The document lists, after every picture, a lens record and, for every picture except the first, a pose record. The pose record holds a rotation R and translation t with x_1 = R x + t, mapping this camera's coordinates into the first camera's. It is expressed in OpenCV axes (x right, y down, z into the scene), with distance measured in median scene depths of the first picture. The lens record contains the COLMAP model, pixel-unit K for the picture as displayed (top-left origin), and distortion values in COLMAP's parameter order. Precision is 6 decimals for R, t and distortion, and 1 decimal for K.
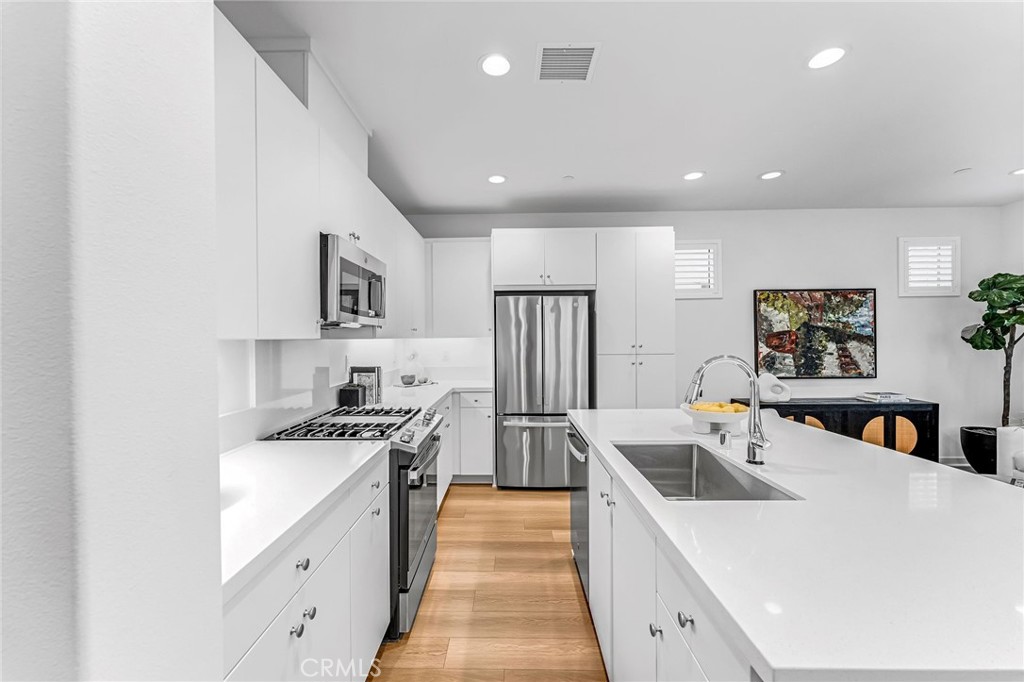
lens RADIAL K [[418.0, 0, 499.0], [0, 418.0, 338.9], [0, 0, 1]] dist [0.001831, 0.000599]
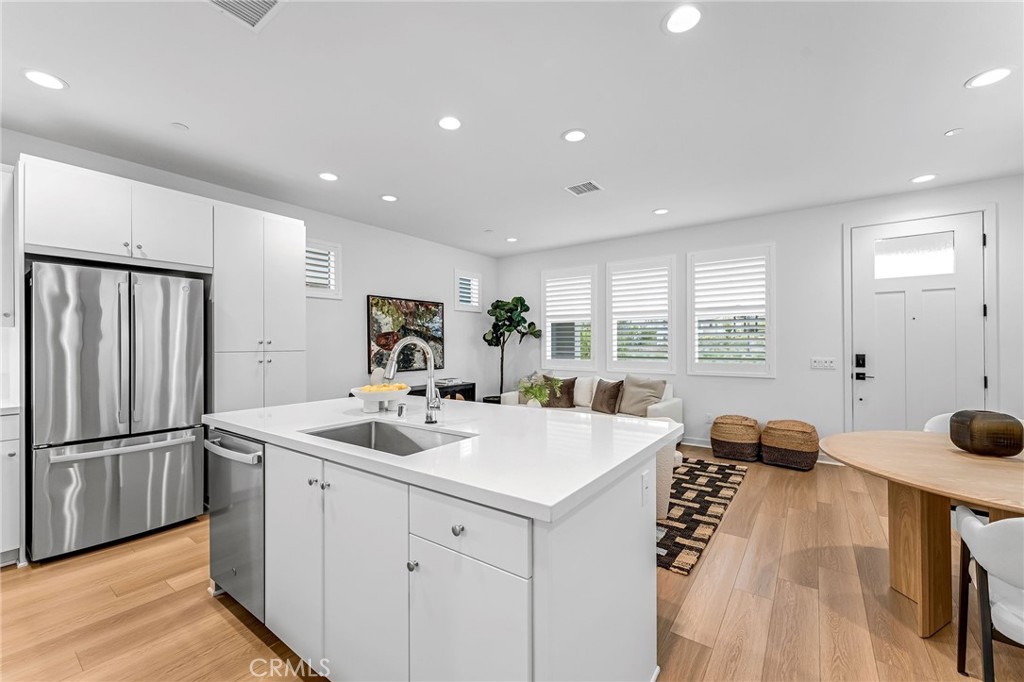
lens RADIAL K [[418.0, 0, 505.7], [0, 418.0, 344.2], [0, 0, 1]] dist [0.001831, 0.000599]
pose [[0.582553, 0.005669, 0.812773, -0.091945], [0.003092, 0.999953, -0.009191, 0.027643], [-0.812787, 0.007867, 0.582508, 0.038918]]
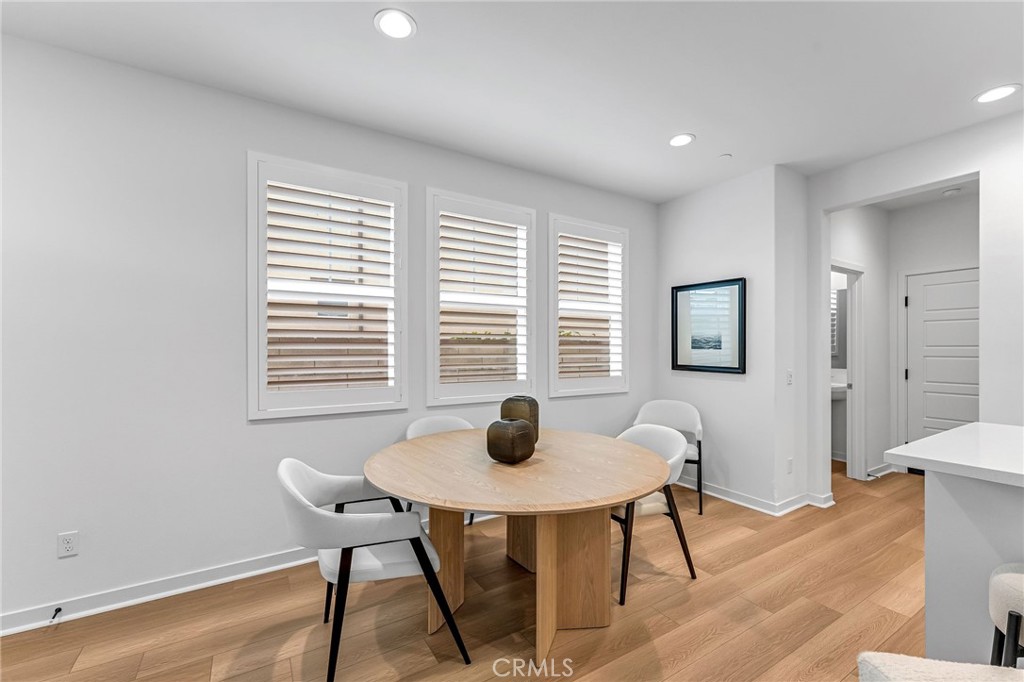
lens RADIAL K [[418.0, 0, 502.8], [0, 418.0, 350.2], [0, 0, 1]] dist [0.001831, 0.000599]
pose [[-0.850713, 0.010308, -0.525530, 0.824792], [0.004964, 0.999921, 0.011577, 0.015610], [0.525608, 0.007240, -0.850696, 0.270840]]
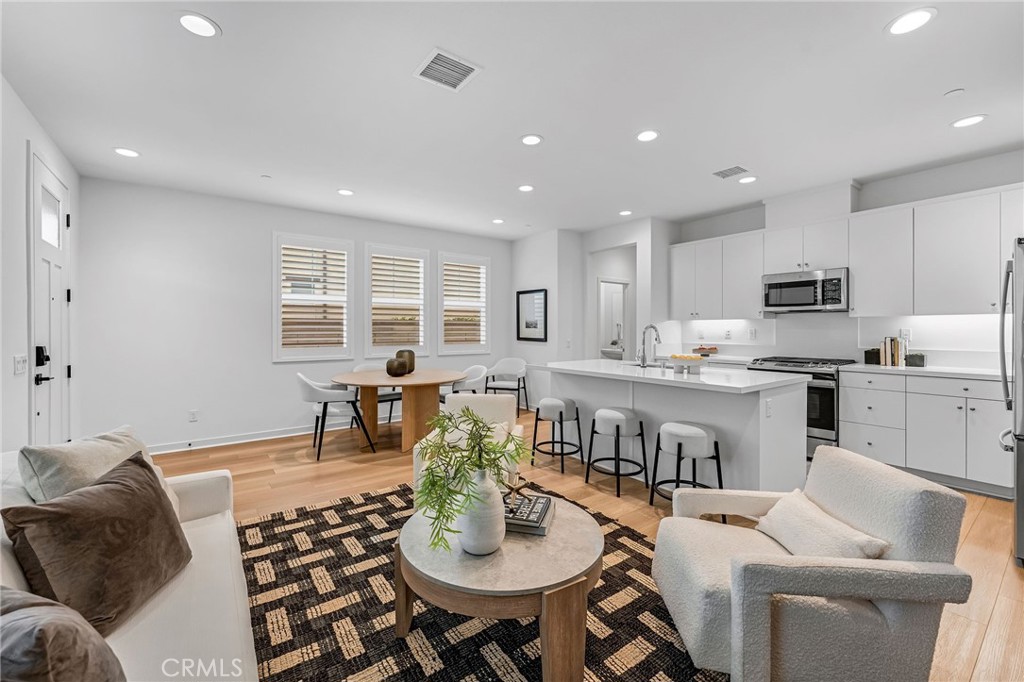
lens RADIAL K [[418.0, 0, 504.0], [0, 418.0, 324.5], [0, 0, 1]] dist [0.001831, 0.000599]
pose [[-0.800978, 0.001987, -0.598690, 0.994963], [0.004459, 0.999987, -0.002646, 0.015738], [0.598677, -0.004788, -0.800977, 0.897938]]
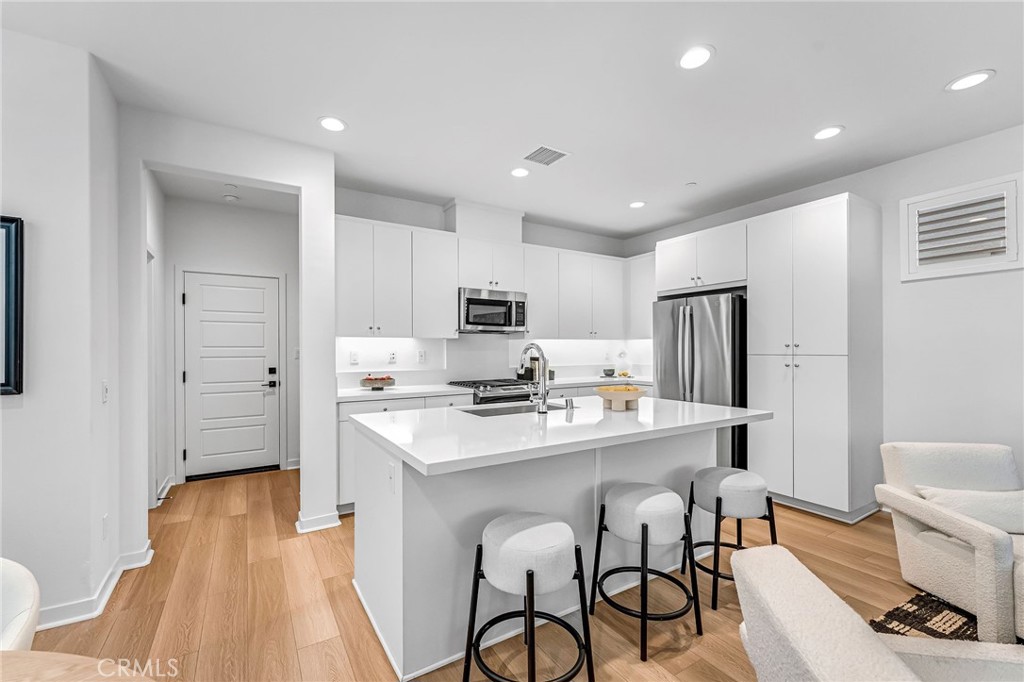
lens RADIAL K [[418.0, 0, 503.7], [0, 418.0, 353.5], [0, 0, 1]] dist [0.001831, 0.000599]
pose [[0.526757, 0.013577, -0.849908, 0.652617], [-0.004179, 0.999902, 0.013383, 0.021825], [0.850006, -0.003498, 0.526762, 0.035915]]
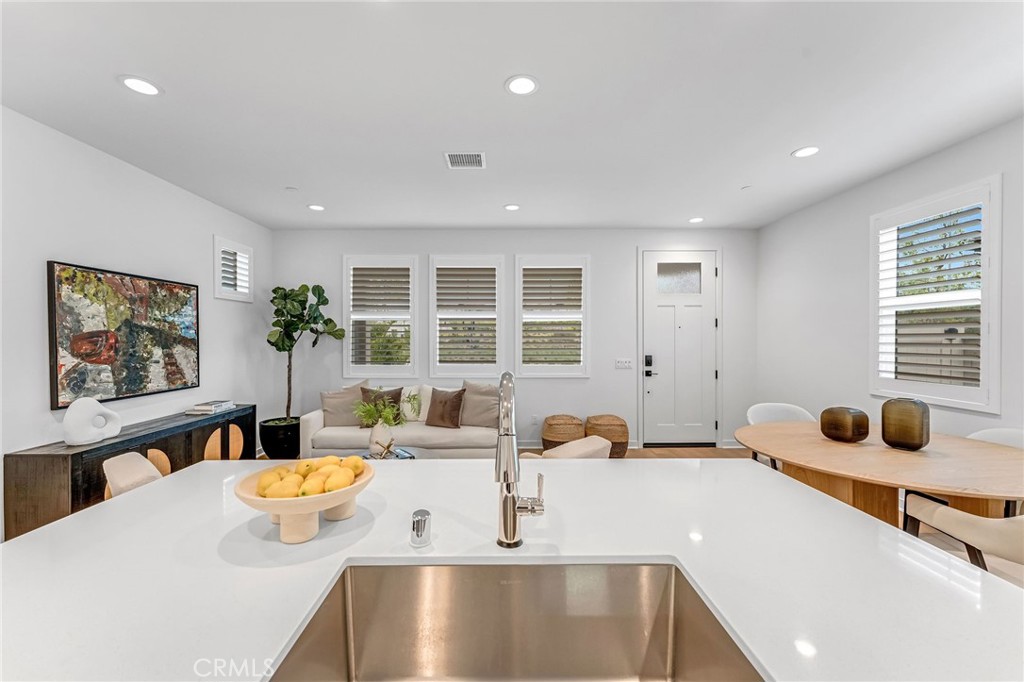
lens RADIAL K [[418.0, 0, 505.1], [0, 418.0, 341.8], [0, 0, 1]] dist [0.001831, 0.000599]
pose [[-0.022582, -0.001325, 0.999744, 0.000965], [0.006447, 0.999978, 0.001471, 0.001152], [-0.999724, 0.006478, -0.022573, 0.371430]]
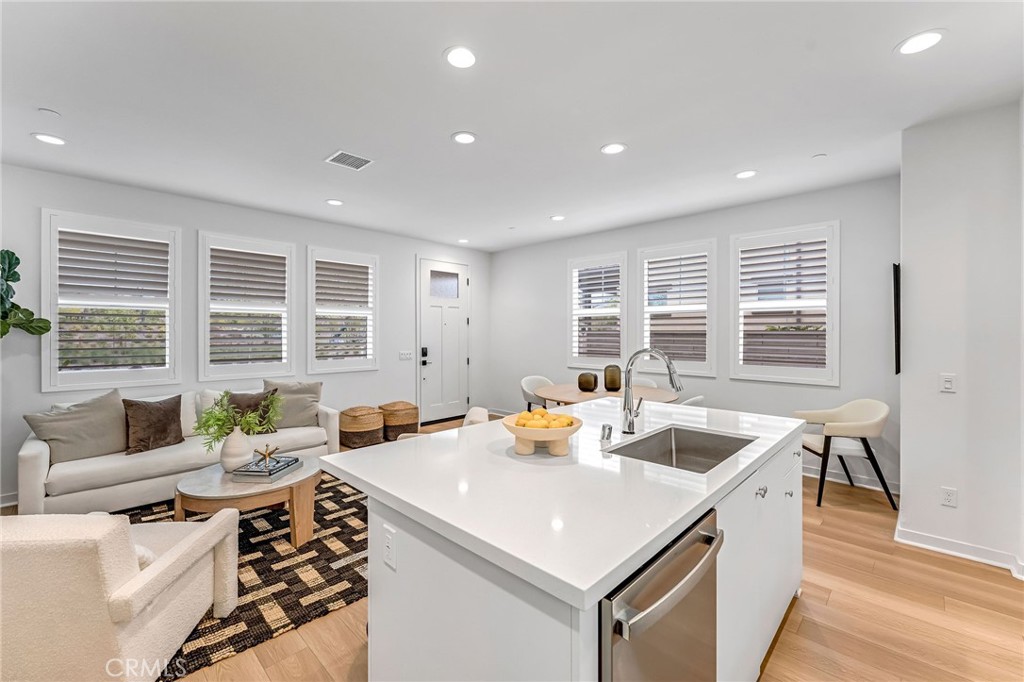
lens RADIAL K [[418.0, 0, 504.6], [0, 418.0, 331.8], [0, 0, 1]] dist [0.001831, 0.000599]
pose [[-0.721856, 0.008984, 0.691985, 0.012601], [0.009126, 0.999952, -0.003463, -0.001210], [-0.691984, 0.003815, -0.721903, 0.766283]]
